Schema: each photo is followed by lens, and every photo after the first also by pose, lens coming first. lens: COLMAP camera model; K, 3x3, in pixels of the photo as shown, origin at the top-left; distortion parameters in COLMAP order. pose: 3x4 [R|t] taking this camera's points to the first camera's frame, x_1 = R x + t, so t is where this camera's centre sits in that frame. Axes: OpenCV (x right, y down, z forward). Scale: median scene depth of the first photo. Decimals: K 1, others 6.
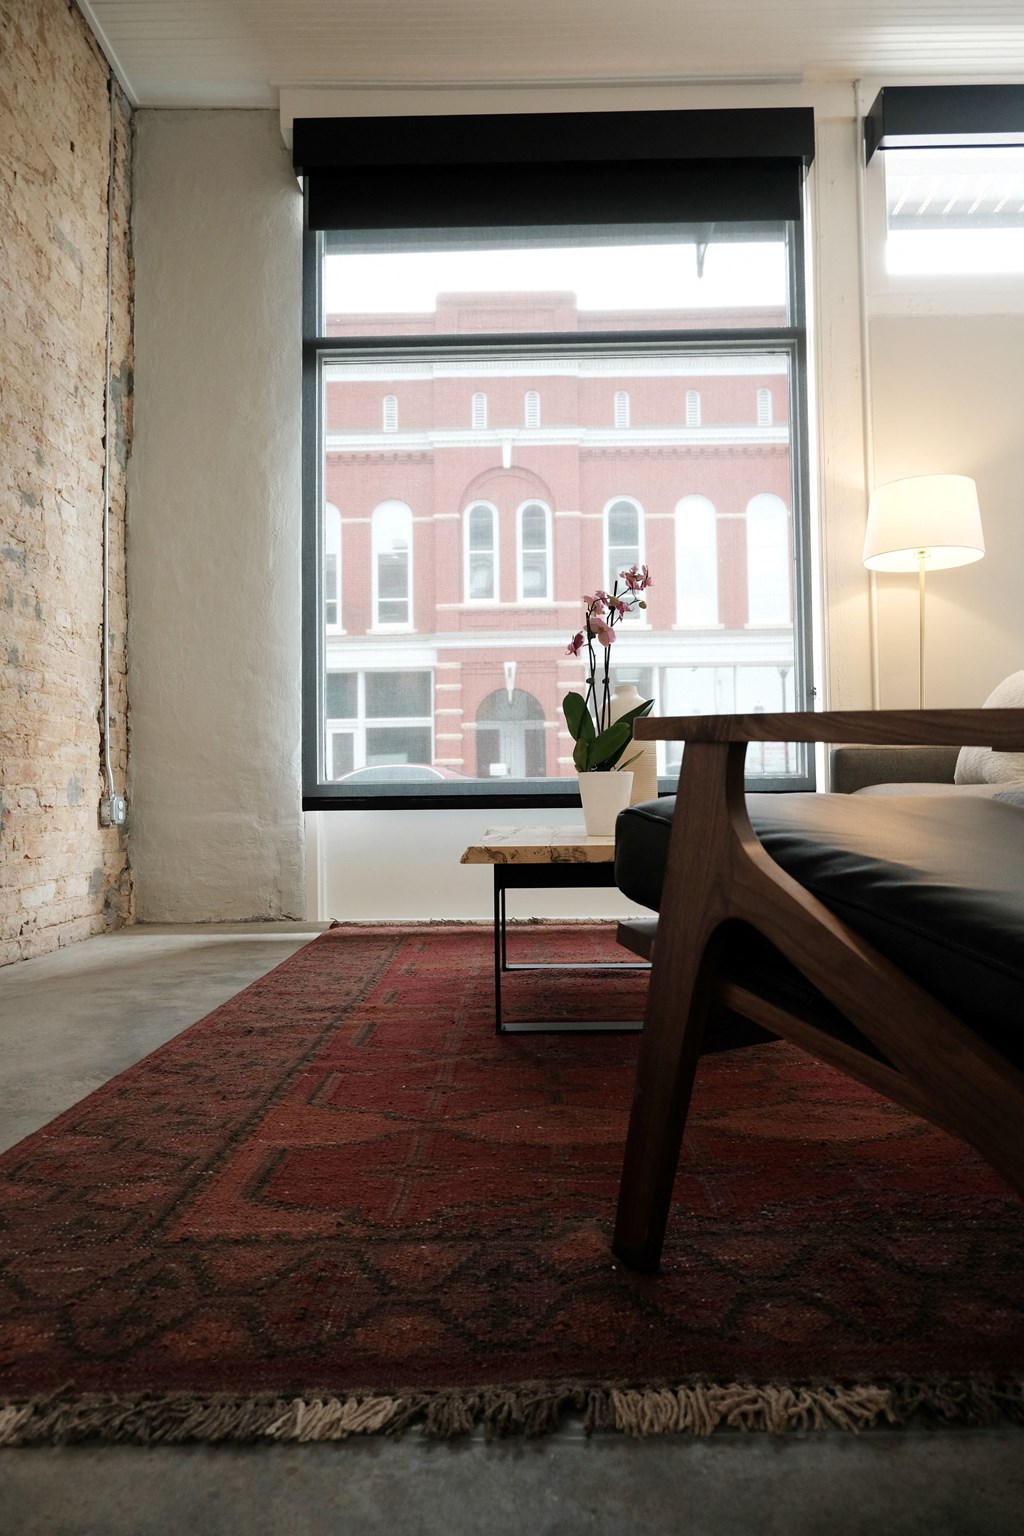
lens RADIAL K [[962.3, 0, 512.0], [0, 962.3, 768.0], [0, 0, 1]] dist [-0.009006, -0.004142]
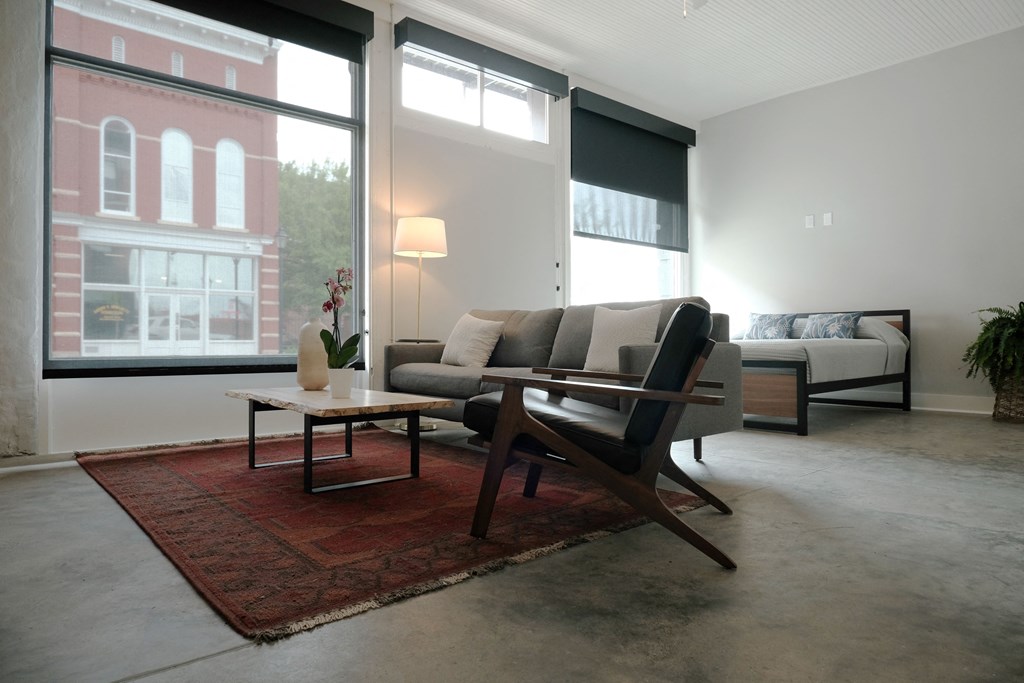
lens RADIAL K [[641.5, 0, 512.0], [0, 641.5, 341.5], [0, 0, 1]] dist [-0.009006, -0.004142]
pose [[0.750804, 0.012683, 0.660403, -0.315734], [-0.033971, 0.999234, 0.019431, -0.053371], [-0.659651, -0.037023, 0.750660, -0.180443]]
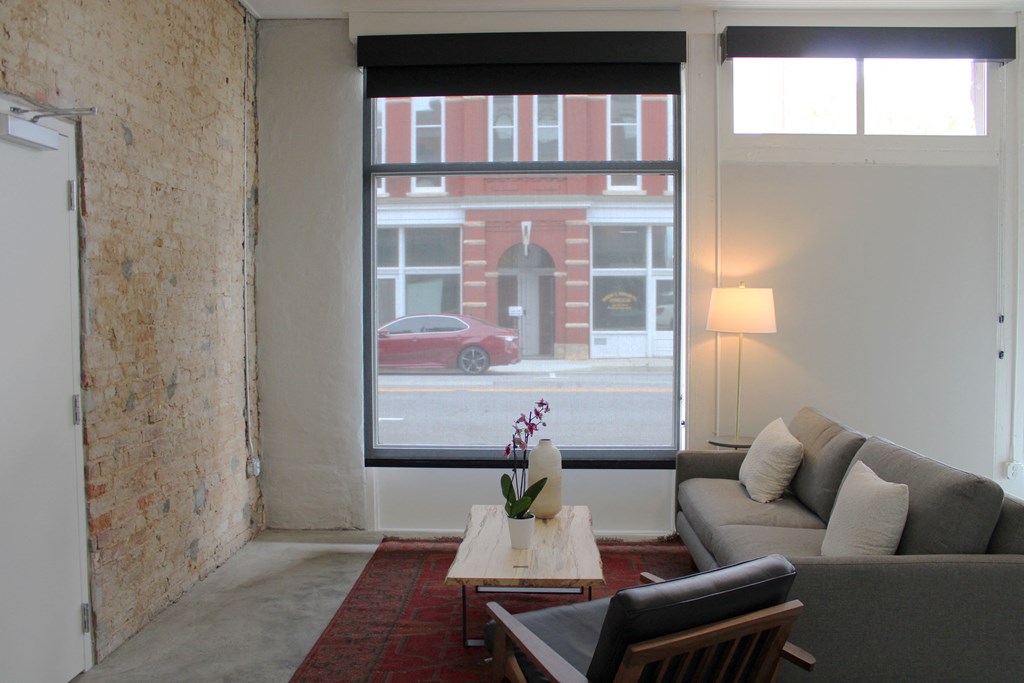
lens RADIAL K [[864.0, 0, 512.0], [0, 864.0, 341.5], [0, 0, 1]] dist [-0.116589, 0.001553]
pose [[0.999543, 0.009633, -0.028639, 0.071191], [-0.007275, 0.996662, 0.081320, -0.283746], [0.029327, -0.081074, 0.996277, -0.425438]]
